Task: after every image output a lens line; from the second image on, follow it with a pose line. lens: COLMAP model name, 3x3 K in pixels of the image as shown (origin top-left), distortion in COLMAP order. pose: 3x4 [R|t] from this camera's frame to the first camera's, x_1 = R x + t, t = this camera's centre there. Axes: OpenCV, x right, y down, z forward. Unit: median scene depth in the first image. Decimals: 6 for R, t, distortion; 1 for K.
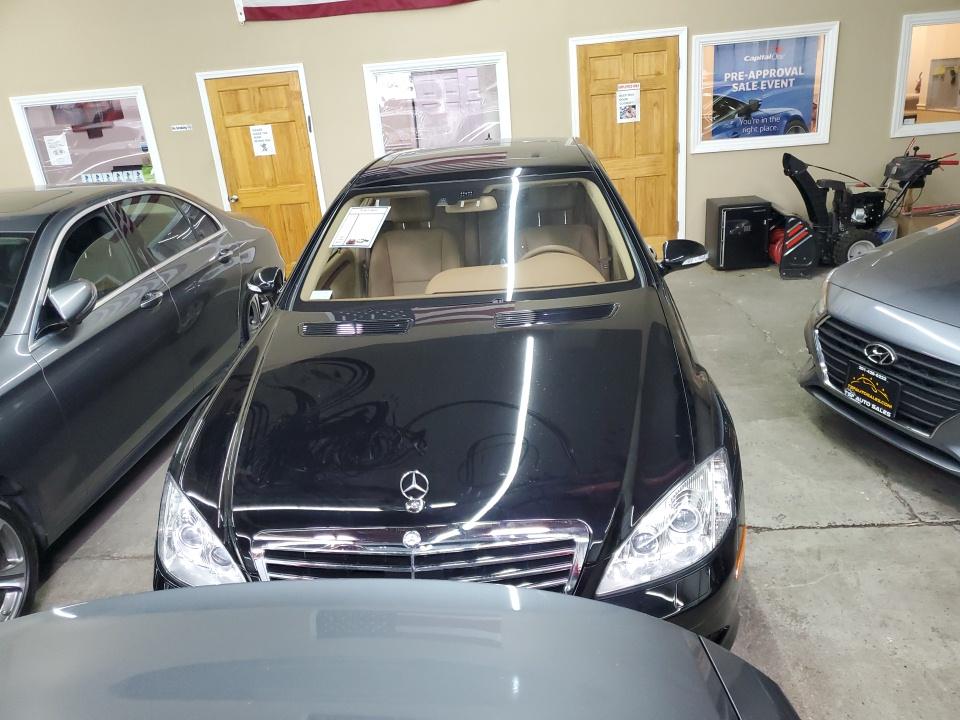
lens RADIAL K [[764.0, 0, 482.3], [0, 764.0, 367.3], [0, 0, 1]] dist [0.004894, 0.032789]
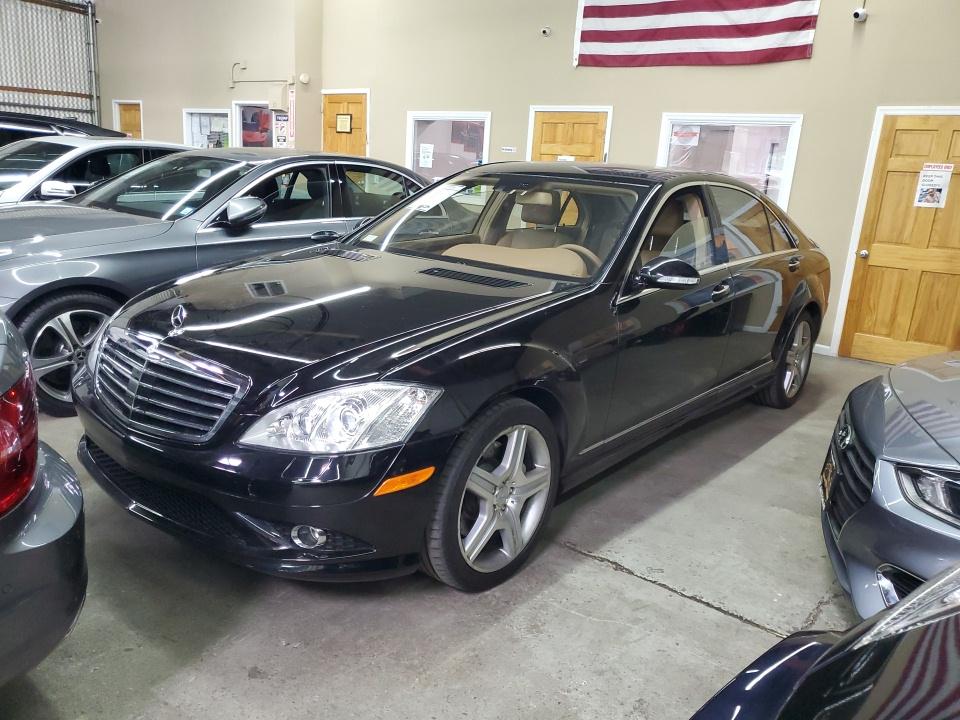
lens RADIAL K [[764.0, 0, 488.2], [0, 764.0, 362.2], [0, 0, 1]] dist [0.004894, 0.032789]
pose [[0.807506, 0.276314, -0.521138, 0.297232], [-0.331477, 0.943367, -0.013441, 0.021492], [0.487910, 0.183599, 0.853367, 0.051008]]
